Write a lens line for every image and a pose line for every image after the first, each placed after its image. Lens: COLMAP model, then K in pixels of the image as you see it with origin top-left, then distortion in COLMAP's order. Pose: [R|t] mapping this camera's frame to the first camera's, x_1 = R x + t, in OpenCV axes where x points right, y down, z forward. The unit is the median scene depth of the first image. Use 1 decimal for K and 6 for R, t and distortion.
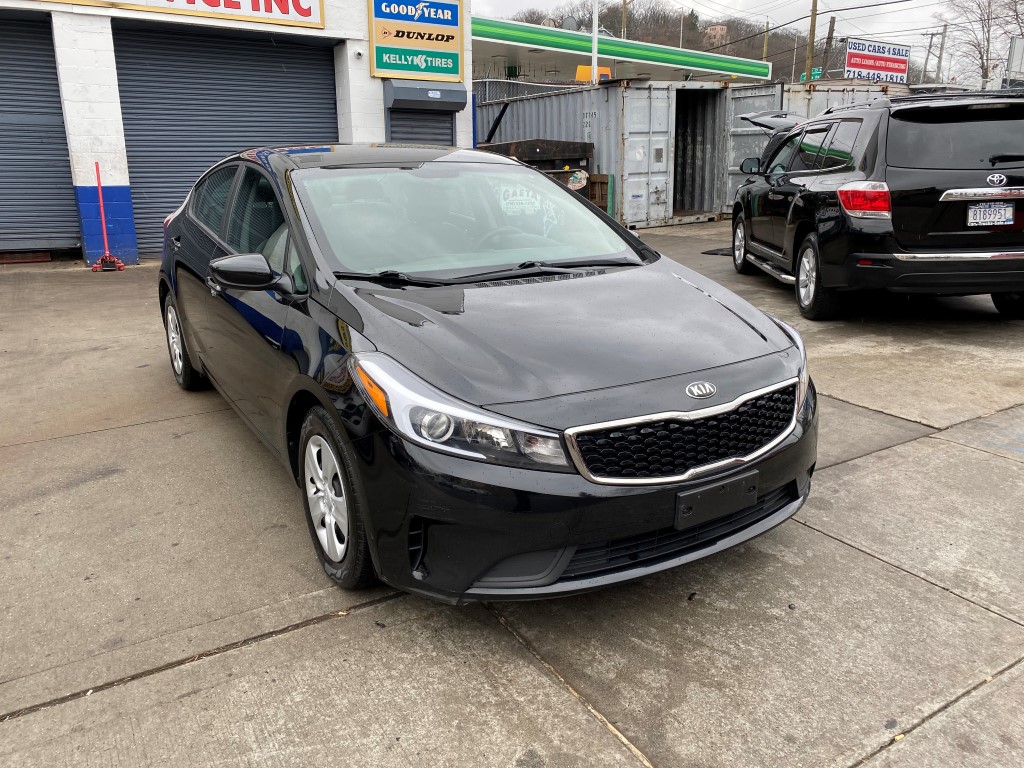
lens RADIAL K [[784.1, 0, 515.5], [0, 784.1, 380.1], [0, 0, 1]] dist [0.015901, -0.012757]
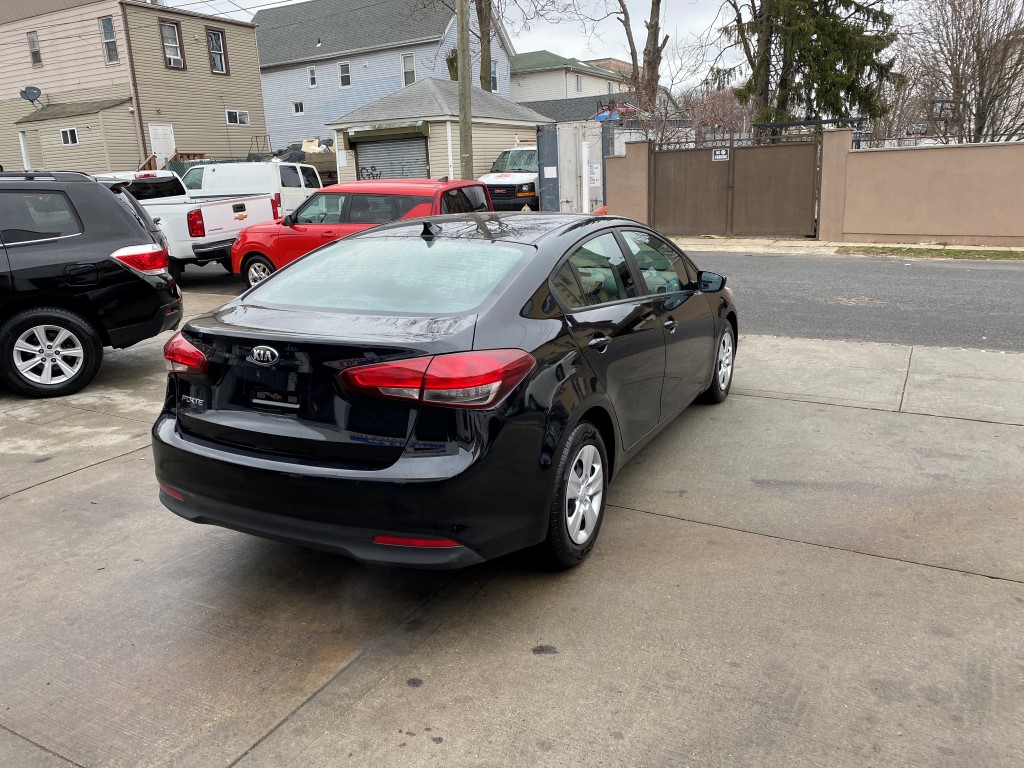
lens RADIAL K [[784.1, 0, 510.4], [0, 784.1, 380.4], [0, 0, 1]] dist [0.015901, -0.012757]
pose [[-0.507802, -0.193854, 0.839379, -1.513927], [0.267523, 0.890696, 0.367549, -0.651423], [-0.818882, 0.411195, -0.400437, 2.026435]]
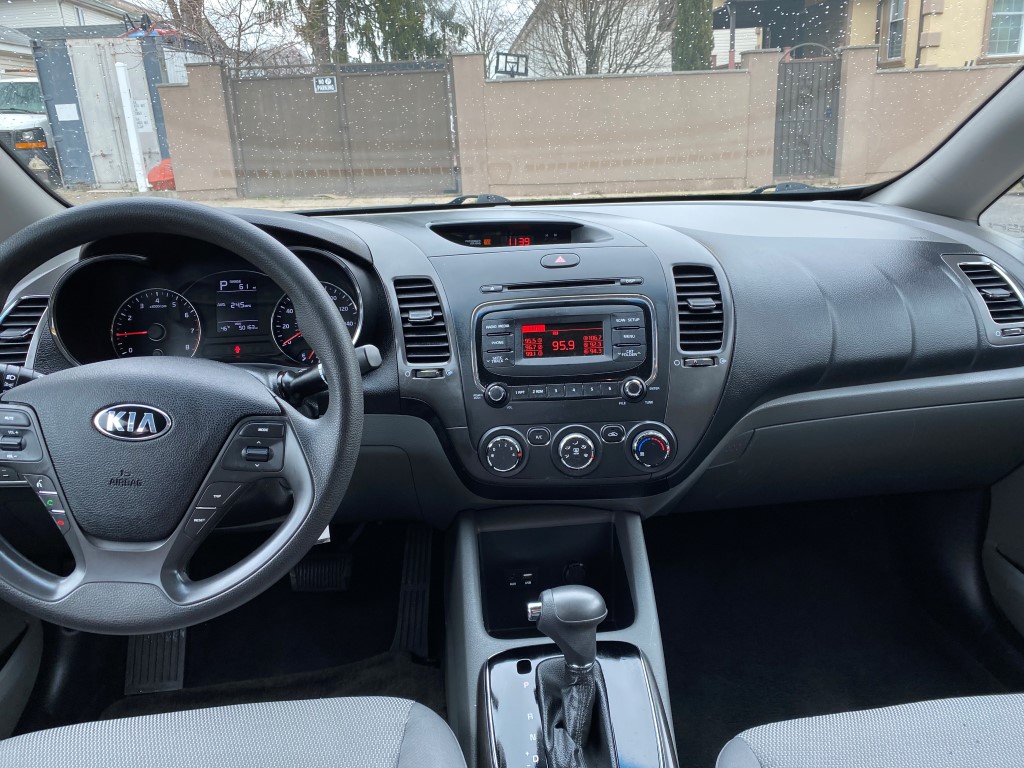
lens RADIAL K [[784.1, 0, 519.1], [0, 784.1, 377.1], [0, 0, 1]] dist [0.015901, -0.012757]
pose [[-0.888658, -0.099611, 0.447622, -0.206906], [0.163973, 0.842563, 0.513031, -0.291861], [-0.428253, 0.529307, -0.732416, 1.345662]]
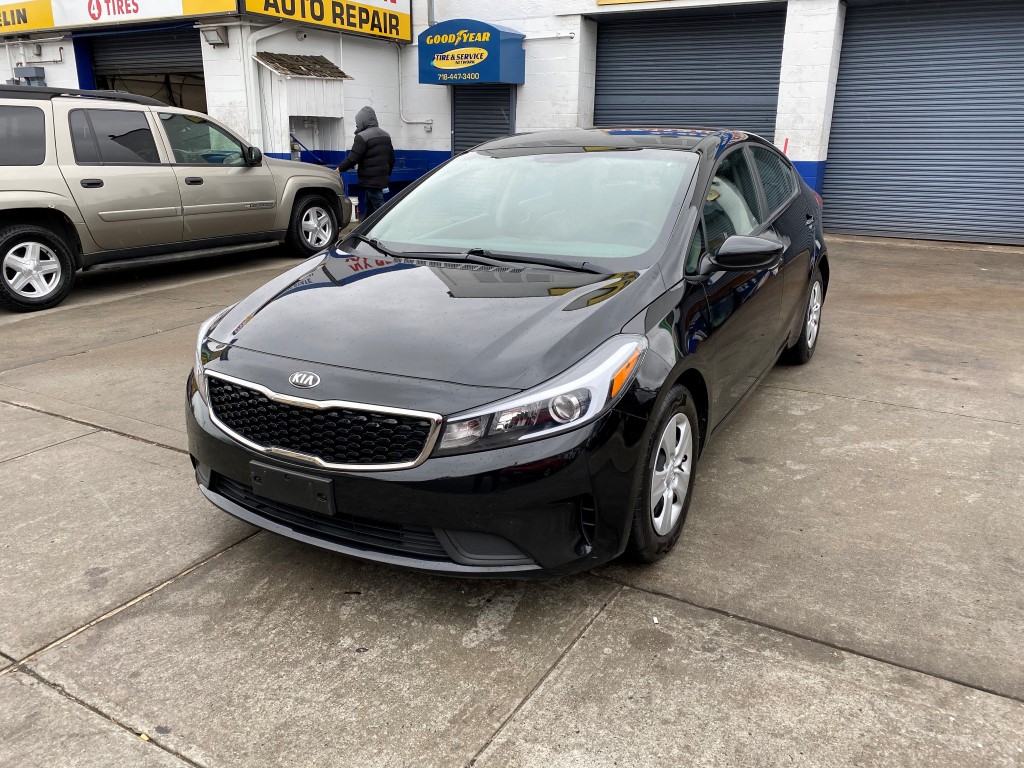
lens RADIAL K [[784.1, 0, 513.1], [0, 784.1, 380.0], [0, 0, 1]] dist [0.015901, -0.012757]
pose [[0.472248, 0.267696, -0.839834, 0.905248], [-0.240585, 0.955739, 0.169357, -0.166756], [0.847998, 0.122073, 0.515749, 0.523342]]
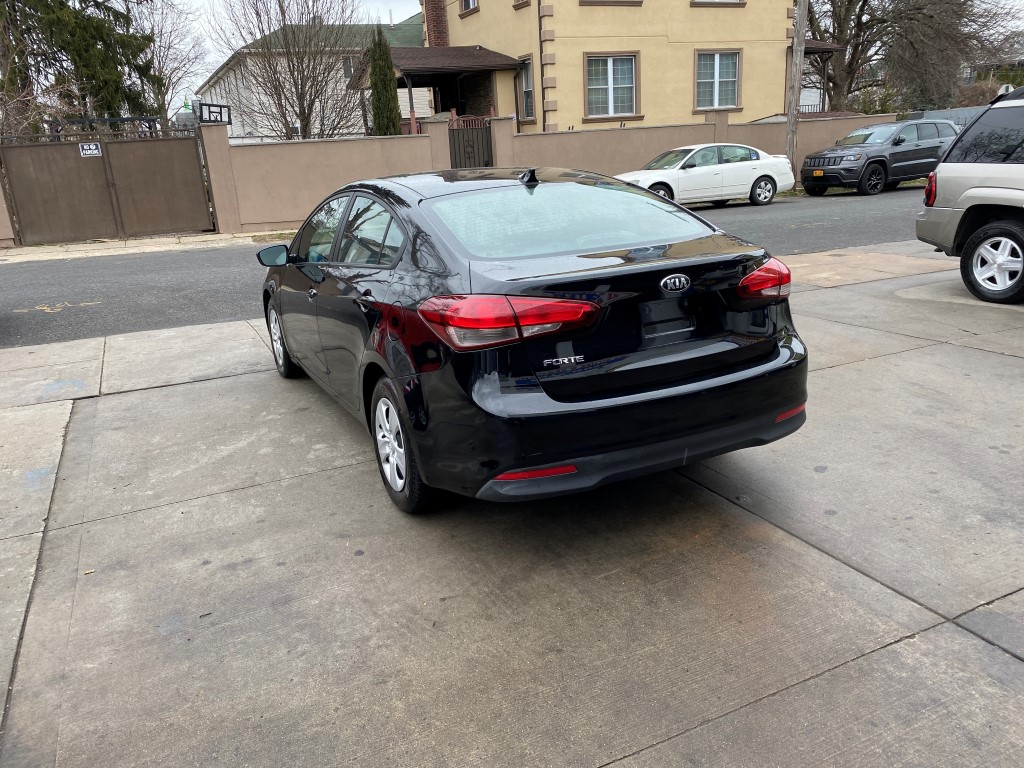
lens RADIAL K [[784.1, 0, 509.3], [0, 784.1, 390.0], [0, 0, 1]] dist [0.015901, -0.012757]
pose [[-0.992590, 0.026240, 0.118644, -0.501842], [0.086656, 0.837329, 0.539787, -0.834202], [-0.085180, 0.546069, -0.833399, 2.750531]]
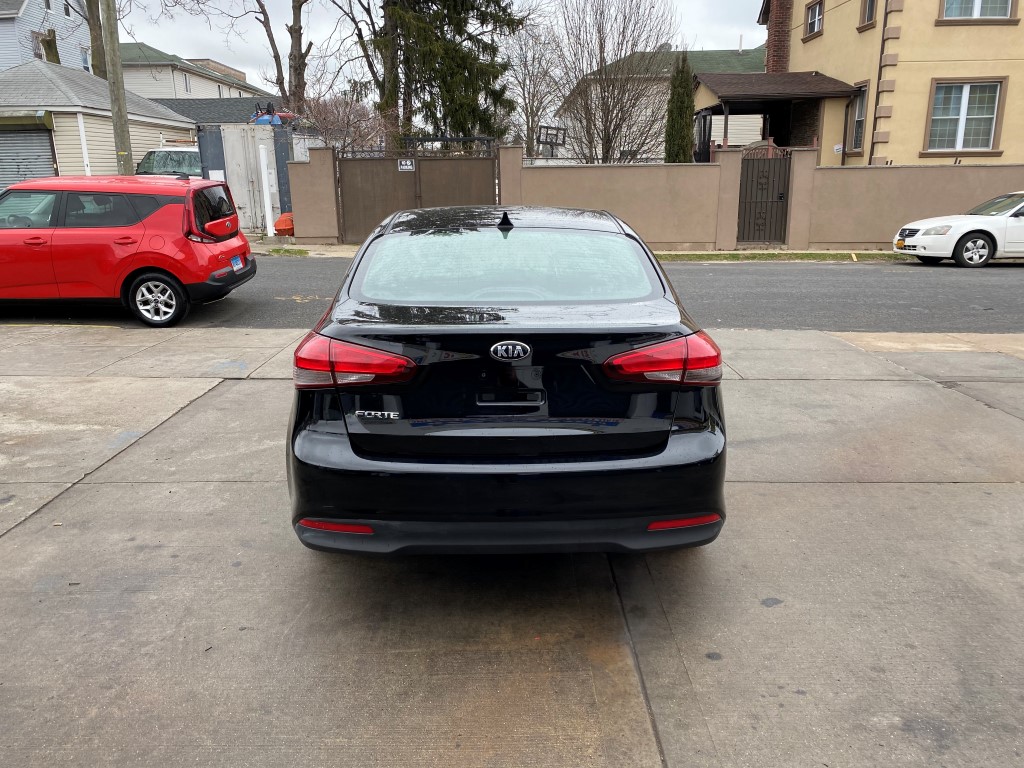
lens RADIAL K [[784.1, 0, 512.7], [0, 784.1, 390.1], [0, 0, 1]] dist [0.015901, -0.012757]
pose [[-0.857769, -0.121800, 0.499396, -1.015401], [0.149136, 0.870766, 0.468534, -0.771907], [-0.491925, 0.476372, -0.728752, 2.509654]]
